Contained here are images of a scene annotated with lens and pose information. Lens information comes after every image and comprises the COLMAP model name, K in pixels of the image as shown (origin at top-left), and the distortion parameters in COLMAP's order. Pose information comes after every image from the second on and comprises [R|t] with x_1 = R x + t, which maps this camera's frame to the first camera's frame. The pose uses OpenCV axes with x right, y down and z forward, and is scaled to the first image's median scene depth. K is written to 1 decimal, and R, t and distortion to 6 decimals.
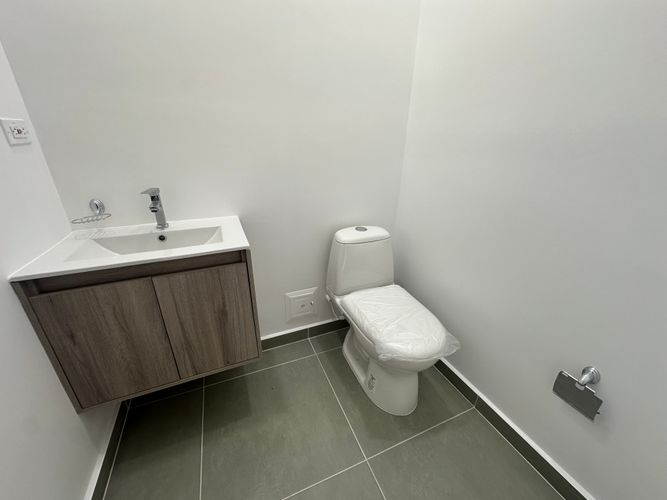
lens RADIAL K [[265.2, 0, 331.9], [0, 265.2, 248.9], [0, 0, 1]] dist [0.000015, 0.000163]
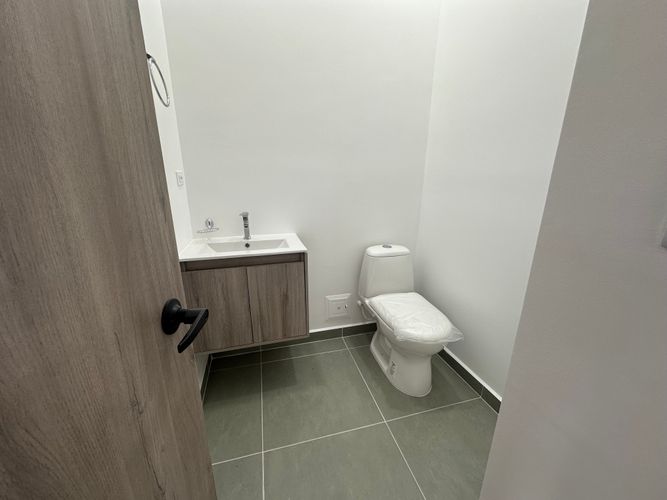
lens RADIAL K [[265.2, 0, 331.9], [0, 265.2, 248.9], [0, 0, 1]] dist [0.000015, 0.000163]
pose [[0.991139, 0.028352, -0.129765, 0.015789], [-0.043681, 0.992188, -0.116851, 0.121698], [0.125438, 0.121484, 0.984635, -0.362116]]
